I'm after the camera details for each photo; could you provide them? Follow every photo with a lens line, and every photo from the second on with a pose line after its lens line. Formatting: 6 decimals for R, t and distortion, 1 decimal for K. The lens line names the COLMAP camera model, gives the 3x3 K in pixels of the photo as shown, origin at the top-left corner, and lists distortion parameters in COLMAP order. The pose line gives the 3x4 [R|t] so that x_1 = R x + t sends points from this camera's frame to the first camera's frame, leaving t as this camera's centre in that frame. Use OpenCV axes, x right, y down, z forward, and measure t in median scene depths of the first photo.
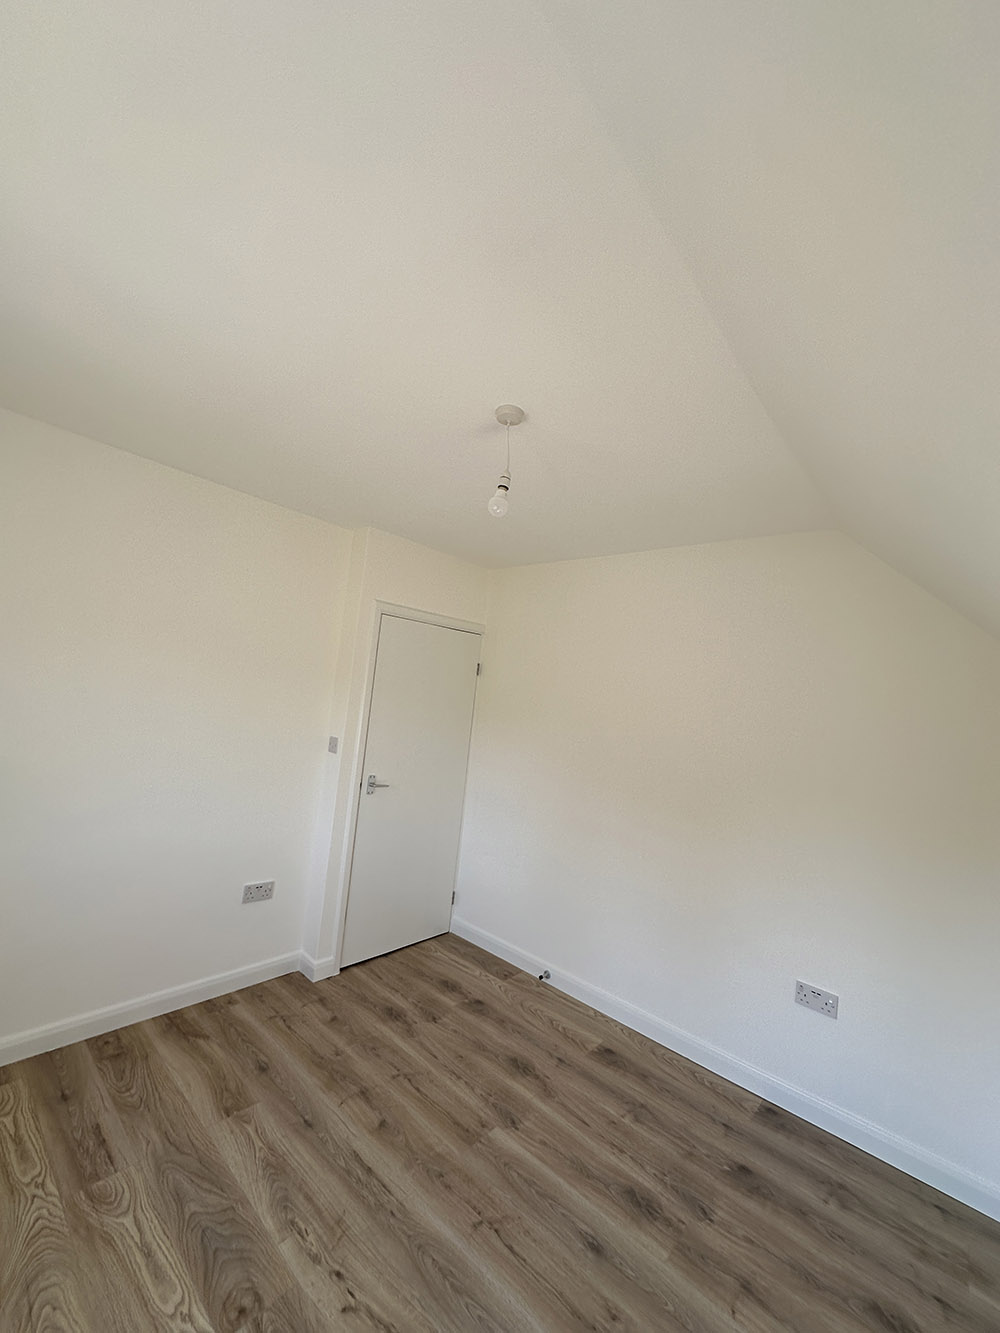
lens RADIAL K [[532.5, 0, 498.1], [0, 532.5, 666.8], [0, 0, 1]] dist [-0.003265, 0.000263]
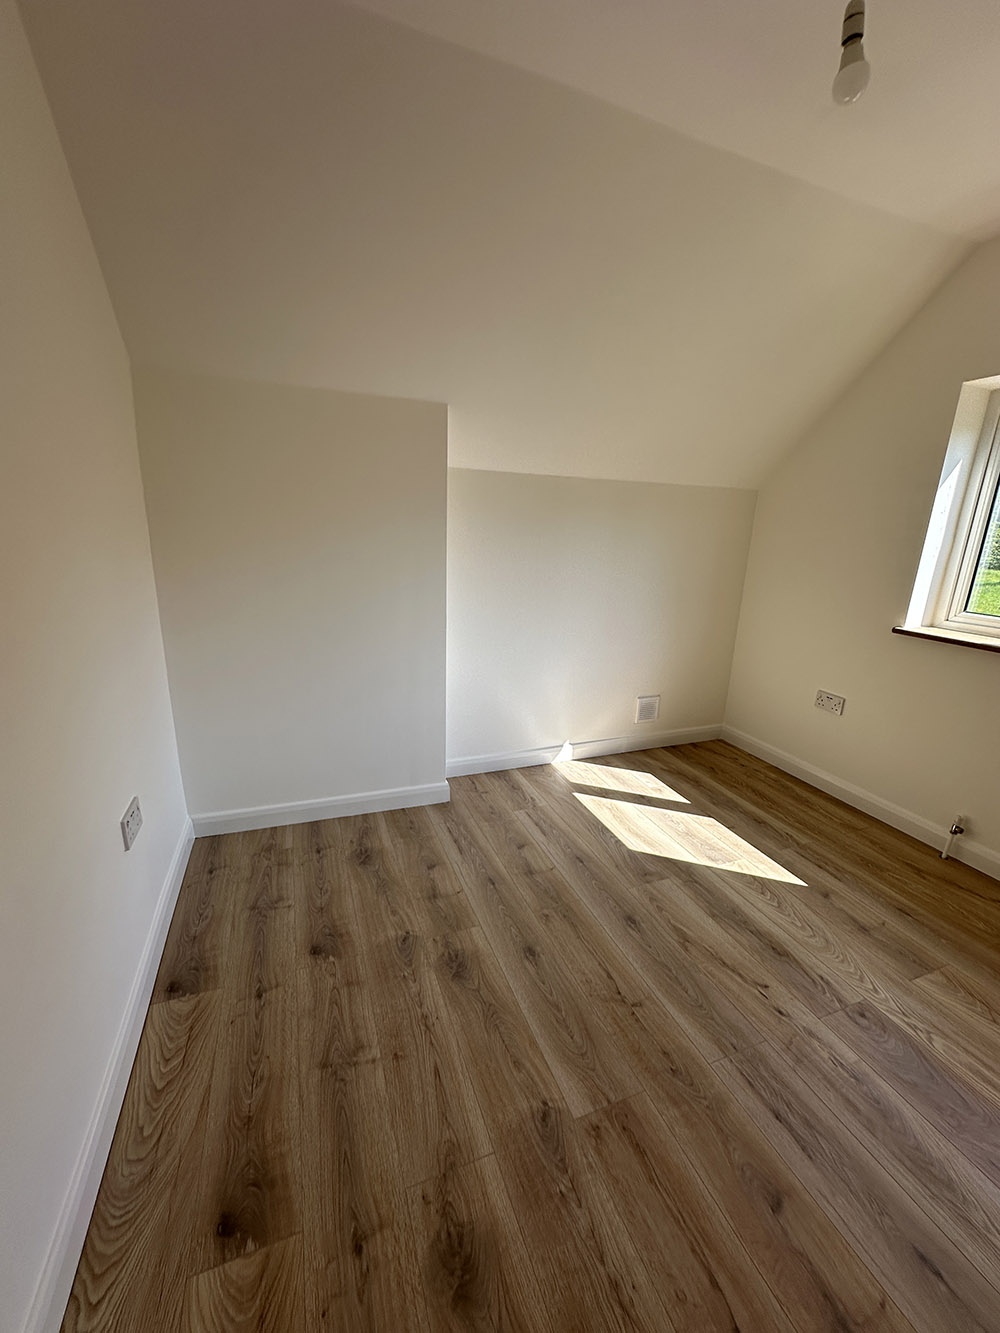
lens RADIAL K [[532.5, 0, 498.1], [0, 532.5, 666.8], [0, 0, 1]] dist [-0.003265, 0.000263]
pose [[-0.879851, -0.245052, 0.407201, -0.050783], [-0.151154, 0.956614, 0.249085, 0.230266], [-0.450573, 0.157607, -0.878717, 1.605493]]
